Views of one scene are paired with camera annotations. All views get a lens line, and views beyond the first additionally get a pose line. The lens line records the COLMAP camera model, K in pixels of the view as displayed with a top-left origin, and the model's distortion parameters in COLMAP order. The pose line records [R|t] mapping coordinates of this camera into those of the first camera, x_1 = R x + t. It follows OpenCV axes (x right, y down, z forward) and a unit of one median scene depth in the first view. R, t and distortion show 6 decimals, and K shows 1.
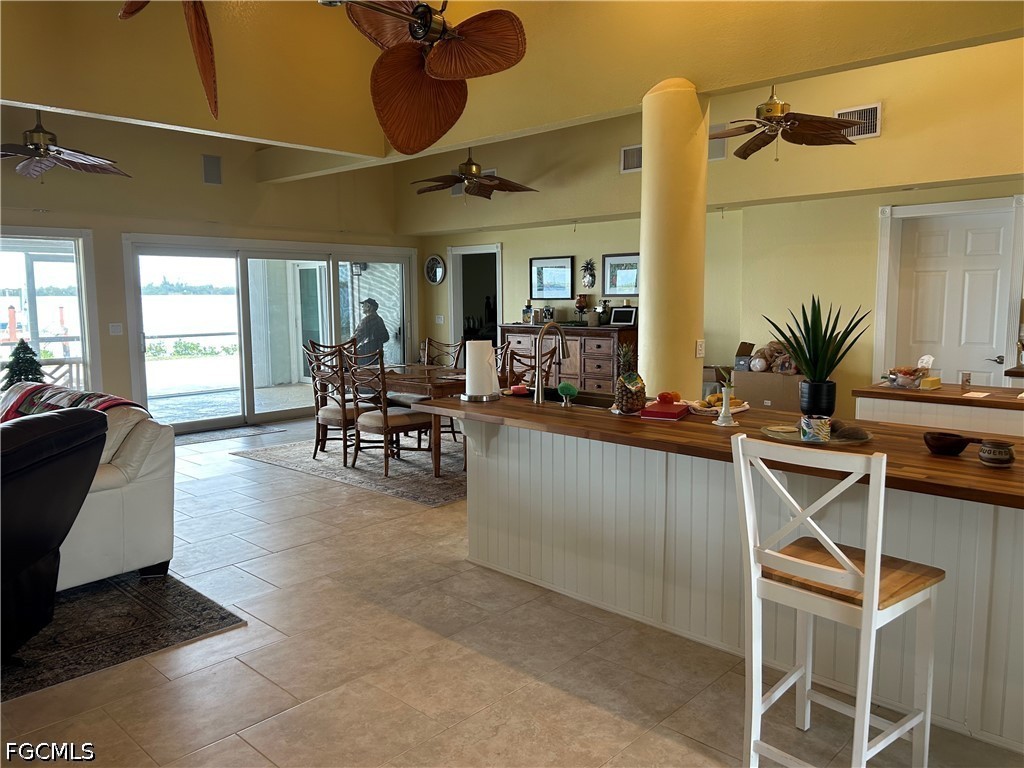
lens RADIAL K [[778.6, 0, 512.0], [0, 778.6, 384.0], [0, 0, 1]] dist [0.118853, -0.215619]
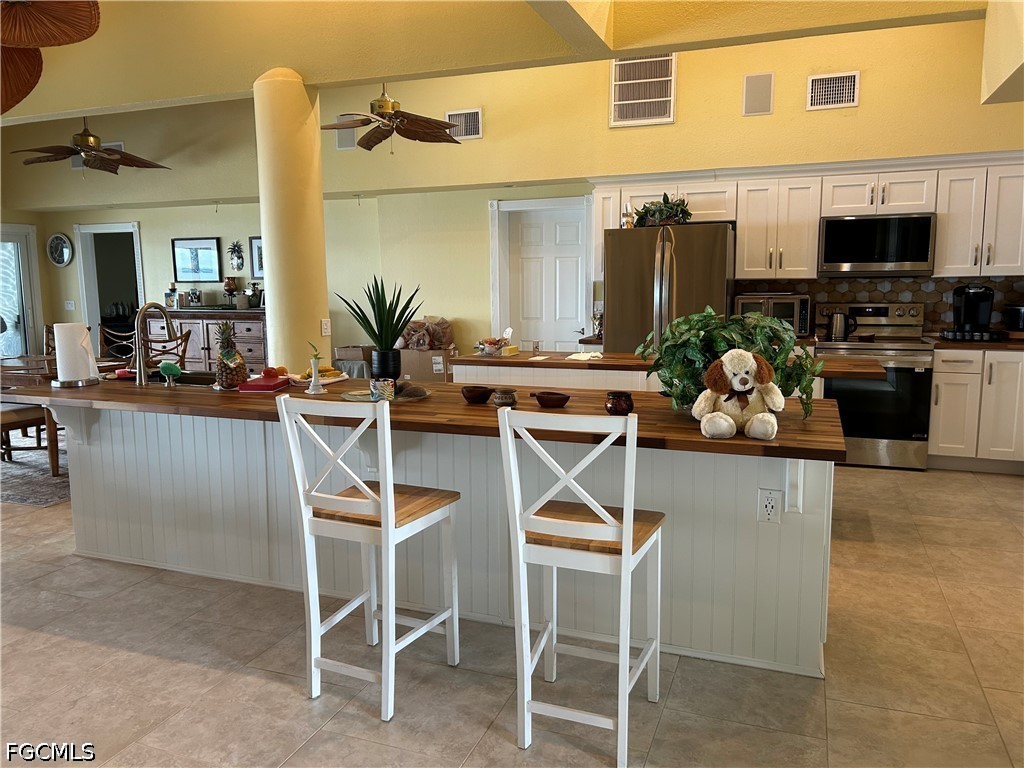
lens RADIAL K [[774.1, 0, 512.0], [0, 774.1, 384.0], [0, 0, 1]] dist [0.063966, -0.069877]
pose [[0.922907, -0.055240, 0.381039, 0.089423], [0.047576, 0.998432, 0.029510, 0.016473], [-0.382071, -0.009106, 0.924088, -0.093584]]
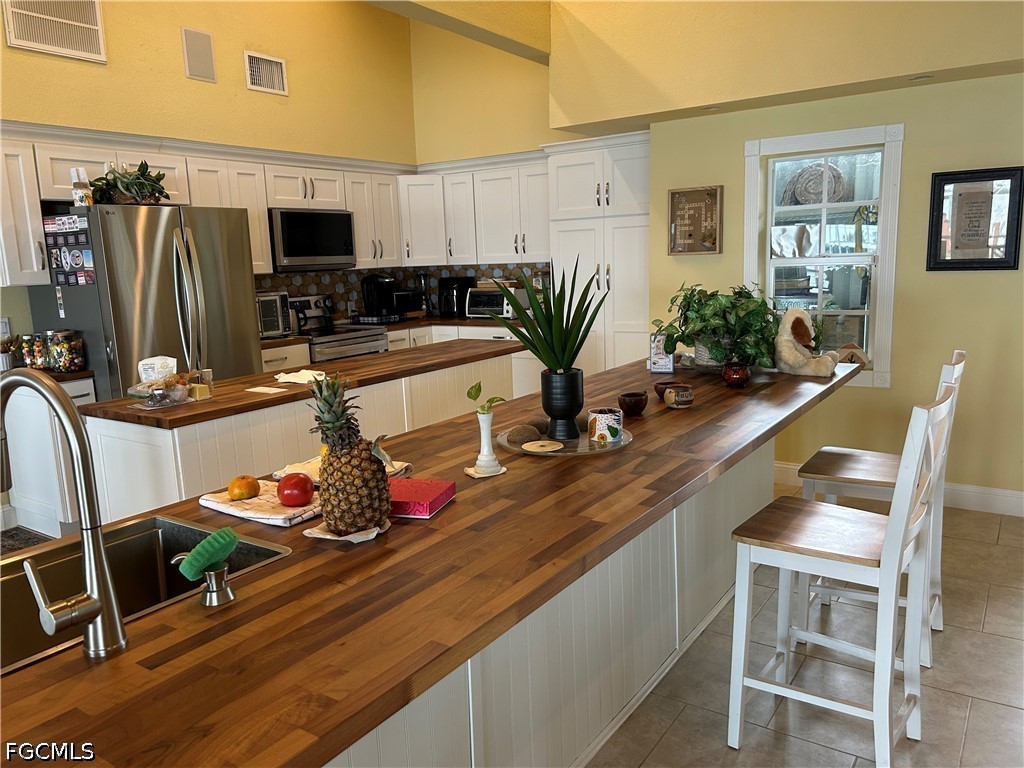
lens RADIAL K [[774.1, 0, 512.0], [0, 774.1, 384.0], [0, 0, 1]] dist [0.063966, -0.069877]
pose [[-0.166560, -0.152980, 0.974092, -0.263155], [0.148535, 0.972726, 0.178164, -0.107057], [-0.974780, 0.174362, -0.139294, 0.889971]]
